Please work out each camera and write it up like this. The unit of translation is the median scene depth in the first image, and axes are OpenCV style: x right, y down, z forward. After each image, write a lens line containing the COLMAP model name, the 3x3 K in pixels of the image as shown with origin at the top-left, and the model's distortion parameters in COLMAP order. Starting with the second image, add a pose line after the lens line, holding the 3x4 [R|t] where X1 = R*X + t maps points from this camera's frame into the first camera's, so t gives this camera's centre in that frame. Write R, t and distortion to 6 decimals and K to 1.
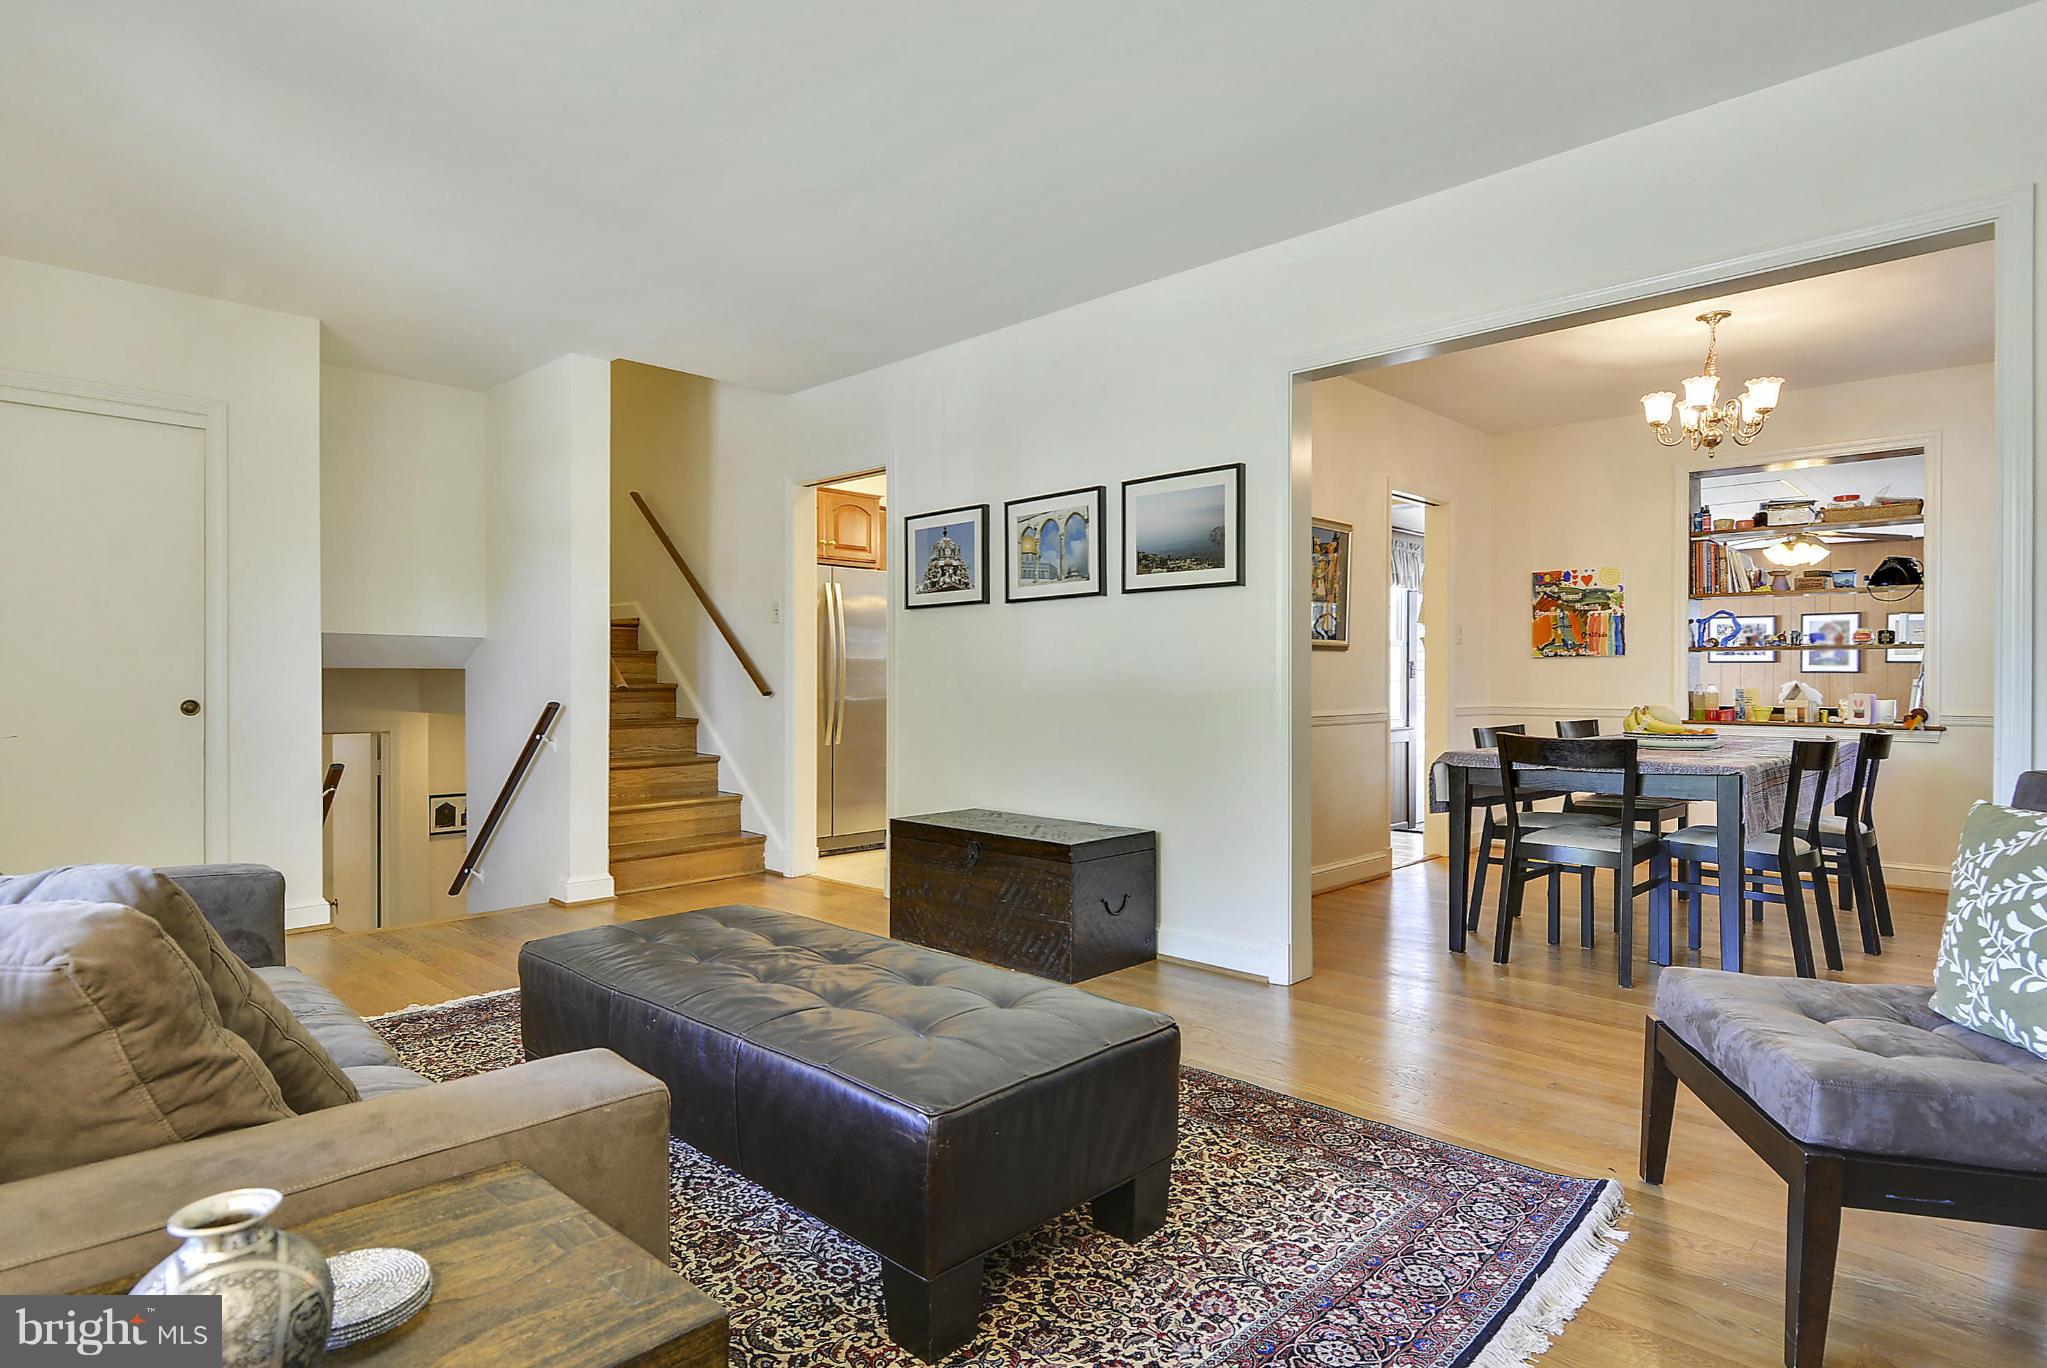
lens RADIAL K [[1115.4, 0, 1040.3], [0, 1115.4, 680.7], [0, 0, 1]] dist [0.001728, -0.000829]
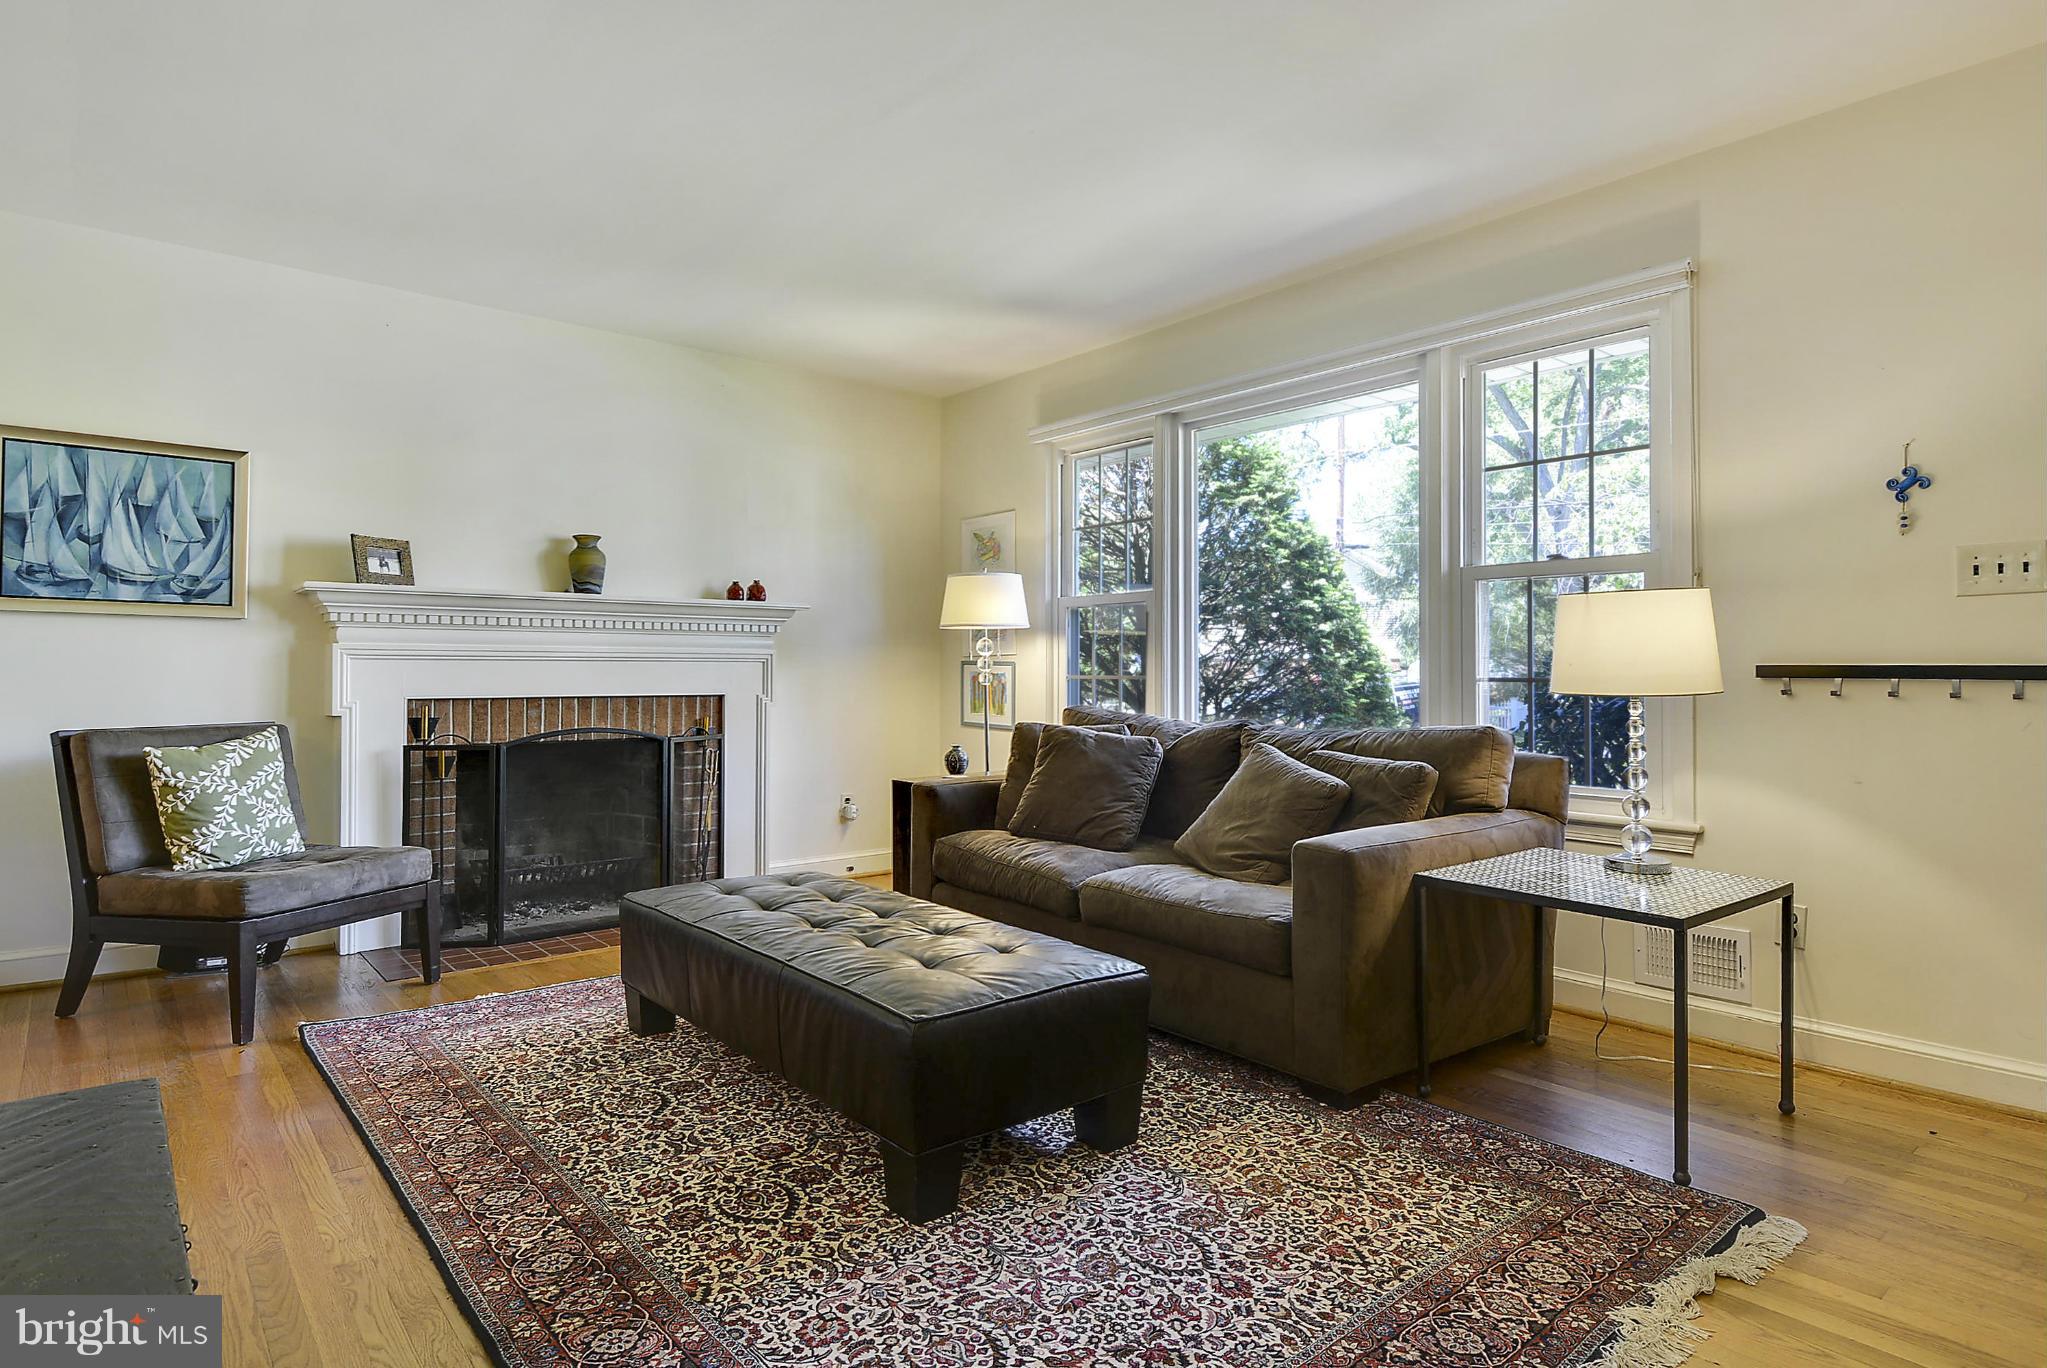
lens RADIAL K [[1115.4, 0, 1040.3], [0, 1115.4, 680.7], [0, 0, 1]] dist [0.001728, -0.000829]
pose [[-0.995498, -0.004466, 0.094680, -0.216983], [-0.003459, 0.999936, 0.010789, -0.004197], [-0.094723, 0.010413, -0.995449, 0.903943]]
